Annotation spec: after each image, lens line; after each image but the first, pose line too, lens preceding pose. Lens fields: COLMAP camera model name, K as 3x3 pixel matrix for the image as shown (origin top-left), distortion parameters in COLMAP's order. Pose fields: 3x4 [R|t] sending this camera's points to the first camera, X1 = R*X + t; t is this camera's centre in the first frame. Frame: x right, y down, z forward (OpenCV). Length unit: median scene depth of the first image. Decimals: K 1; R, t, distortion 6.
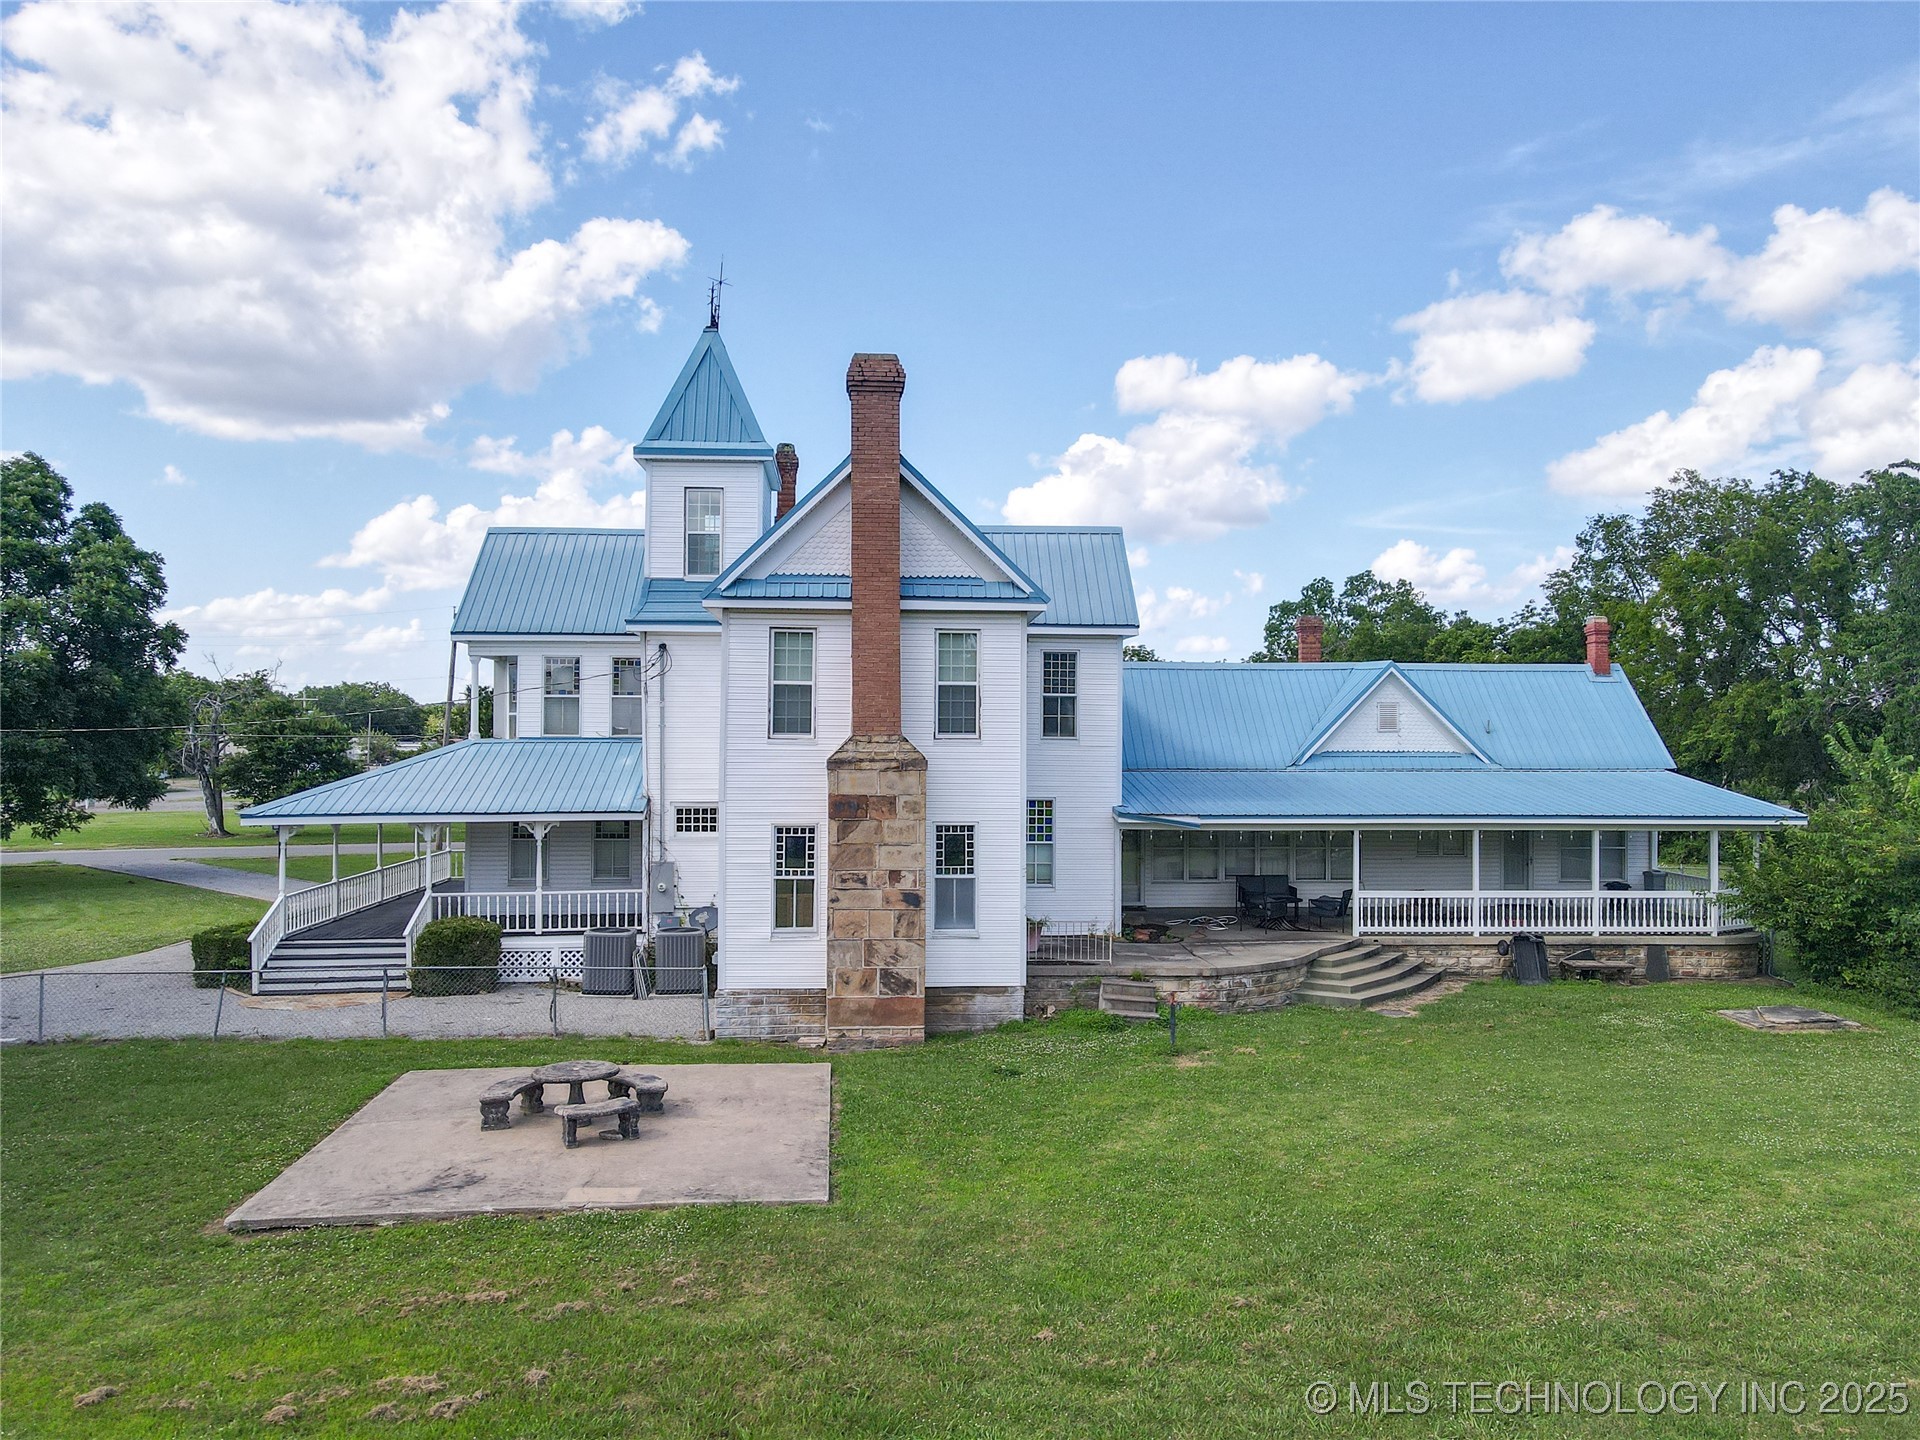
lens RADIAL K [[1325.4, 0, 957.6], [0, 1325.4, 665.1], [0, 0, 1]] dist [0.021285, 0.004503]
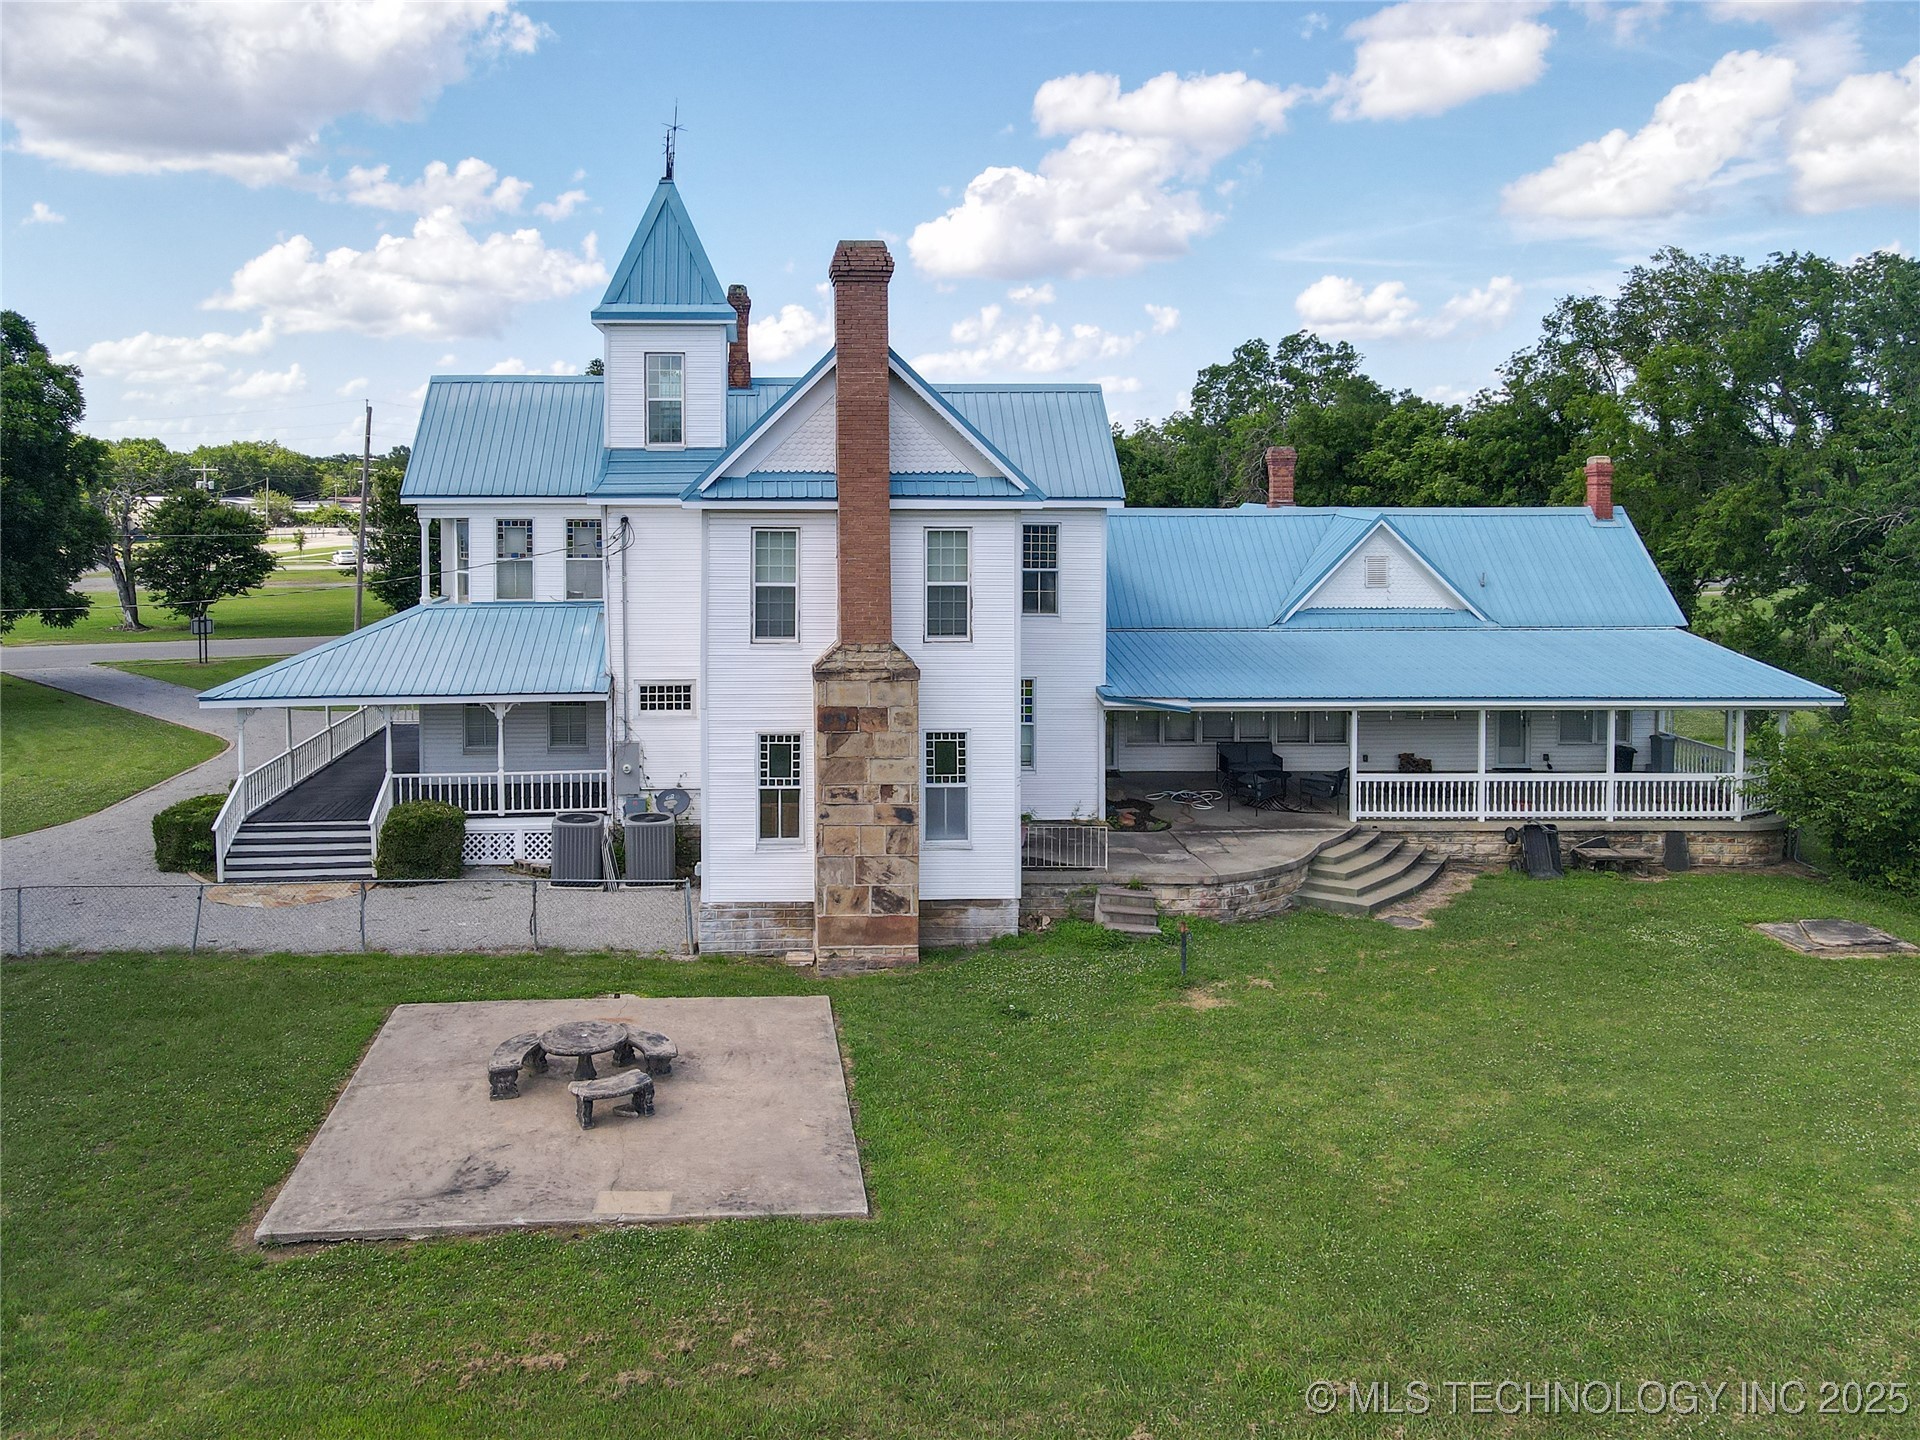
lens RADIAL K [[1406.5, 0, 960.0], [0, 1406.5, 720.0], [0, 0, 1]] dist [0.024272, 0.003386]
pose [[0.999386, -0.005750, -0.034562, 0.051341], [0.006993, 0.999329, 0.035961, 0.089424], [0.034332, -0.036180, 0.998755, -0.015005]]
